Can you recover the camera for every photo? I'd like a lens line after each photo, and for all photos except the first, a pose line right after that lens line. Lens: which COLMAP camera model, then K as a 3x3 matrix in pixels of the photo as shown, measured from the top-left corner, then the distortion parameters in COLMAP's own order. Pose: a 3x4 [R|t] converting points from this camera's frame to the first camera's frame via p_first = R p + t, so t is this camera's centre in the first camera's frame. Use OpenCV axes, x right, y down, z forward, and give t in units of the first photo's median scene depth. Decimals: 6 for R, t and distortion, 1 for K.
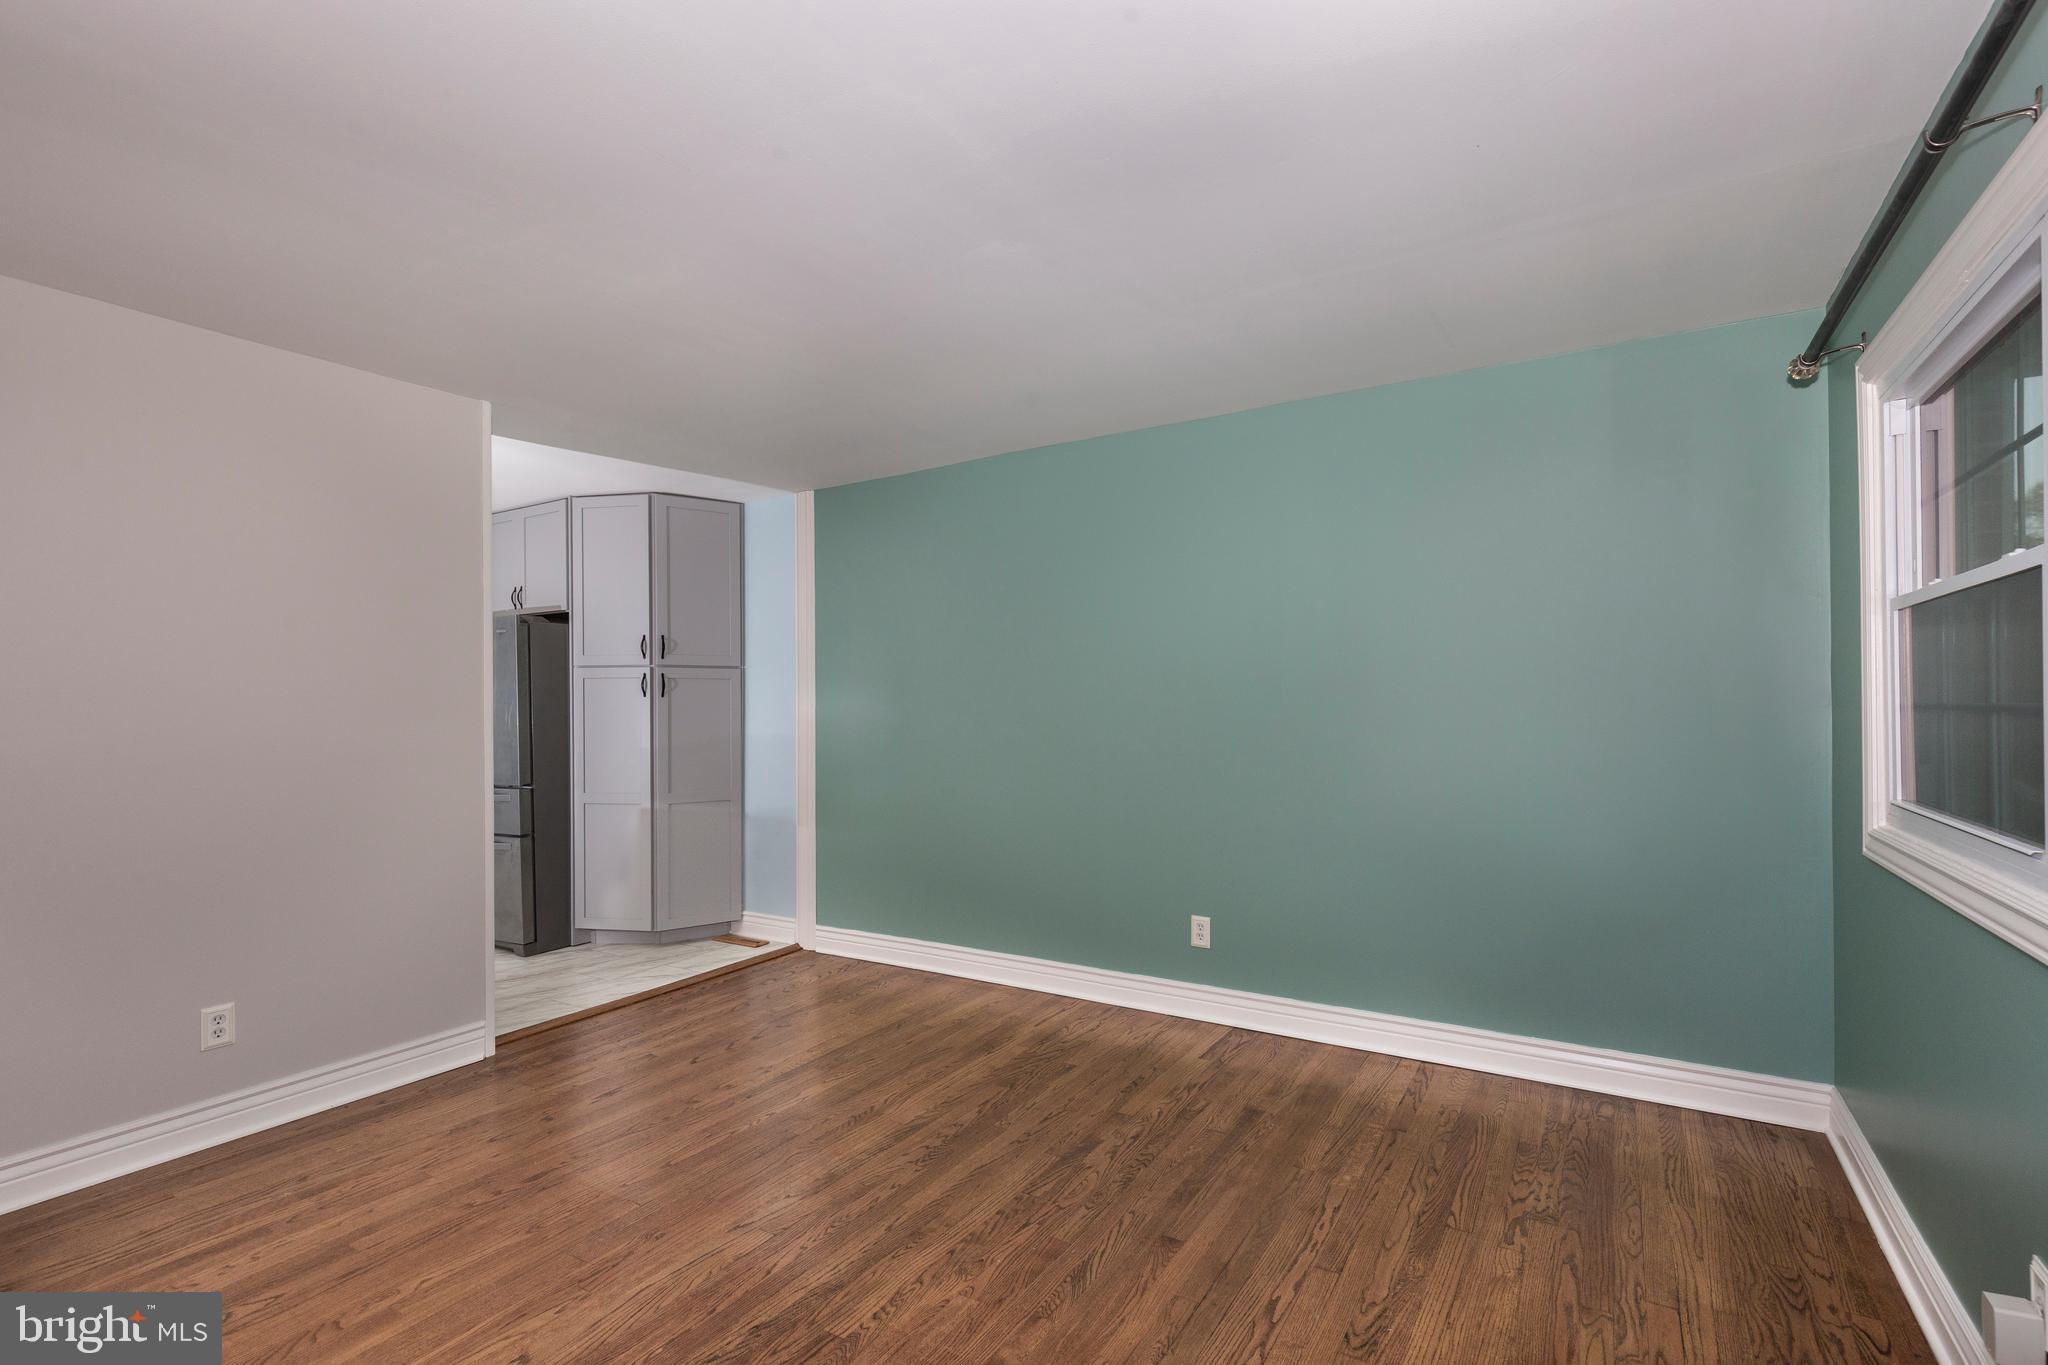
lens RADIAL K [[941.2, 0, 1022.9], [0, 941.2, 696.3], [0, 0, 1]] dist [0.011638, -0.002977]
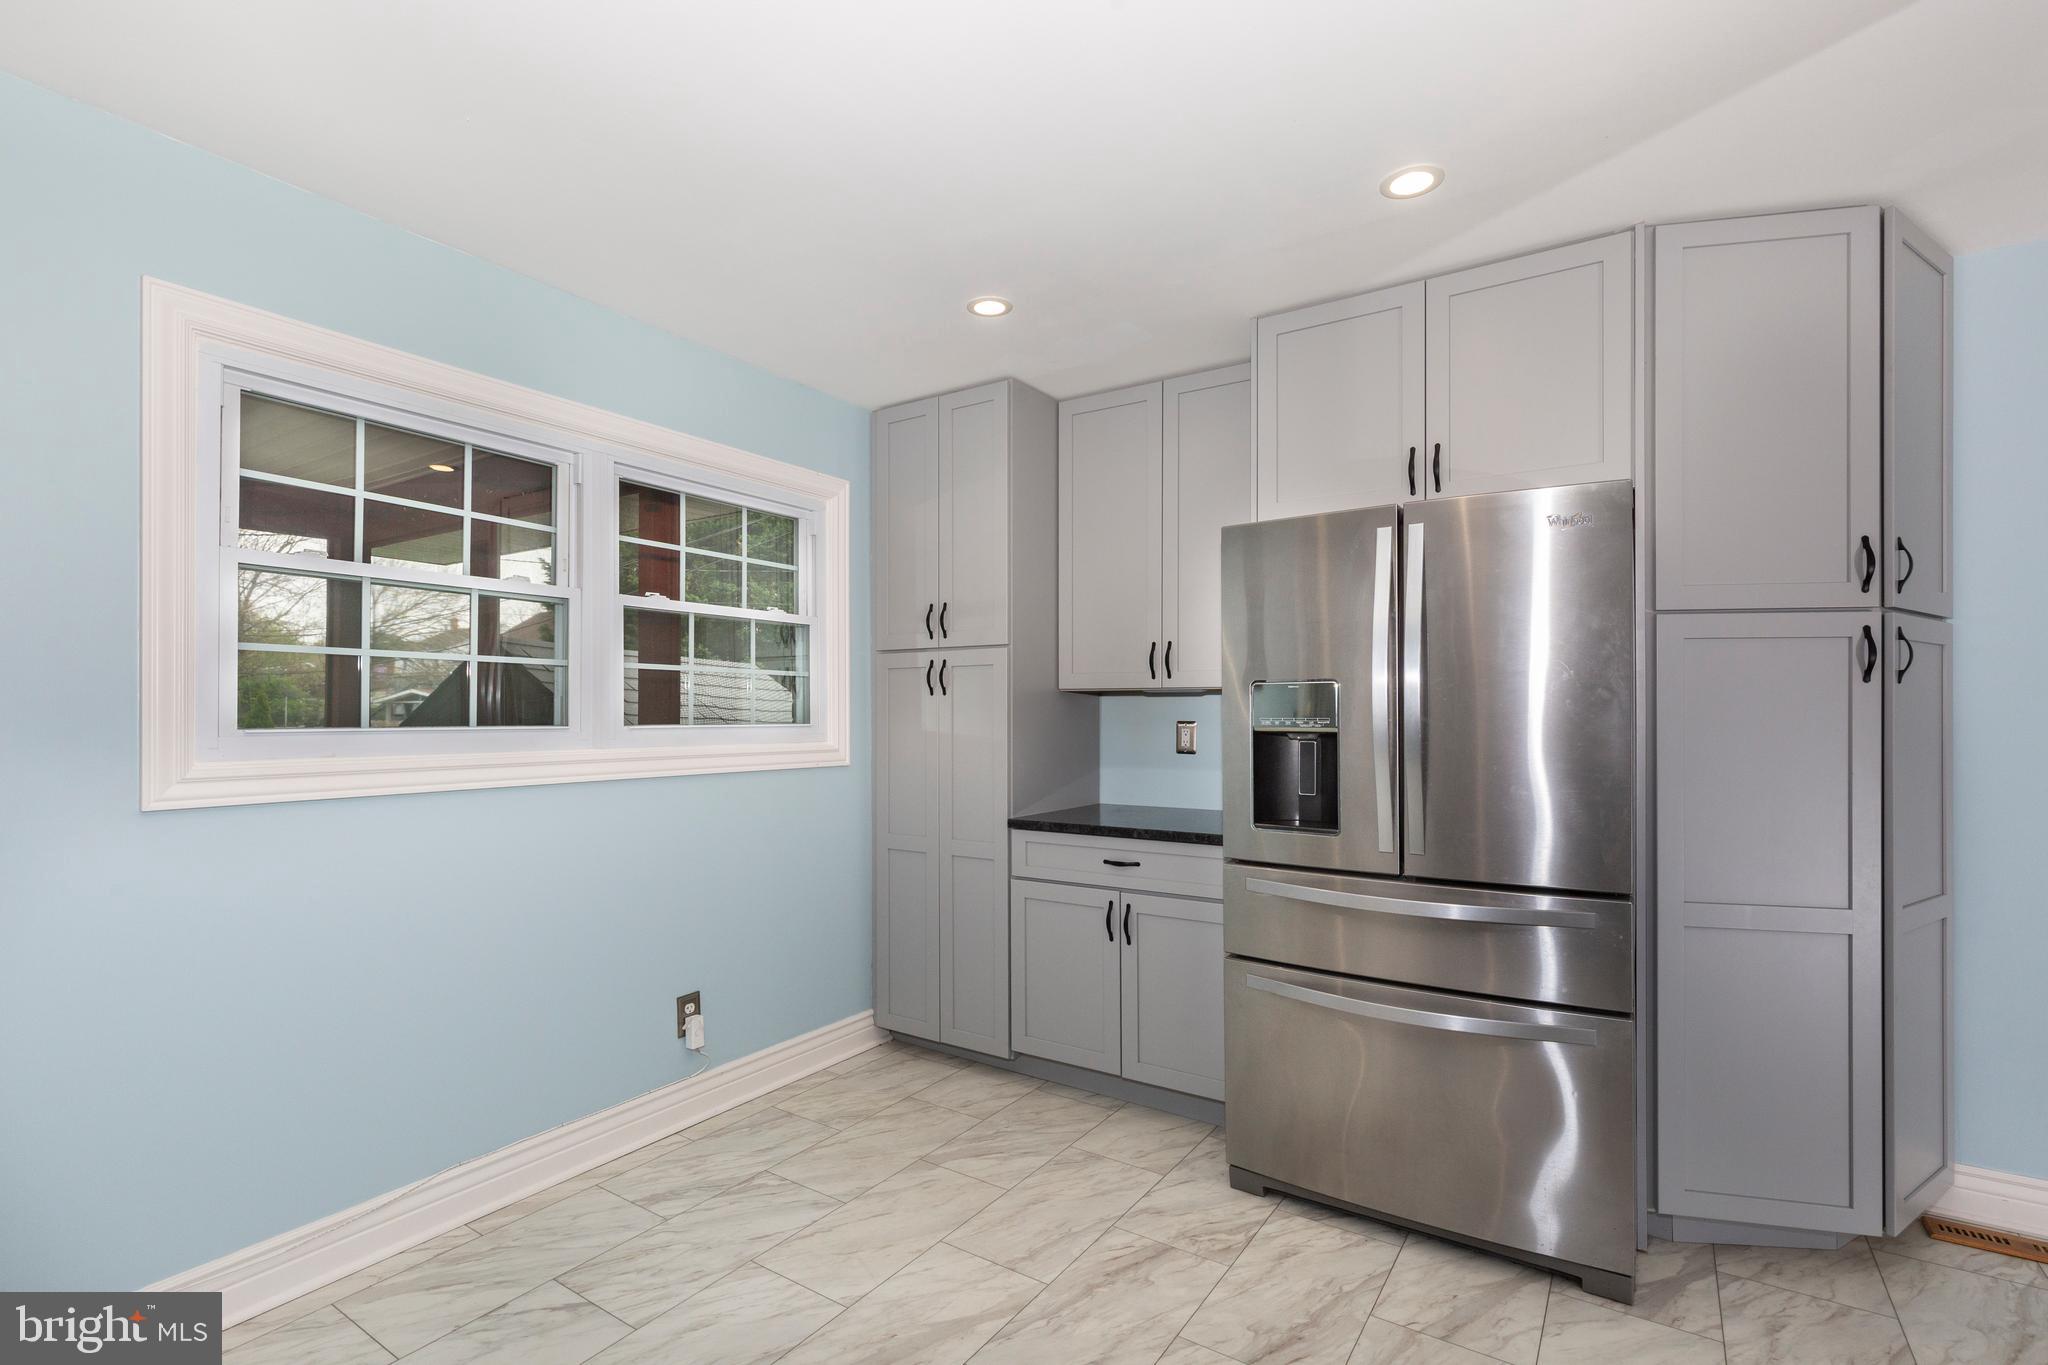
lens RADIAL K [[941.2, 0, 1032.2], [0, 941.2, 708.3], [0, 0, 1]] dist [0.011638, -0.002977]
pose [[0.999455, 0.012039, -0.030725, -1.233737], [-0.011901, 0.999918, 0.004688, 0.024419], [0.030779, -0.004320, 0.999517, 0.906833]]
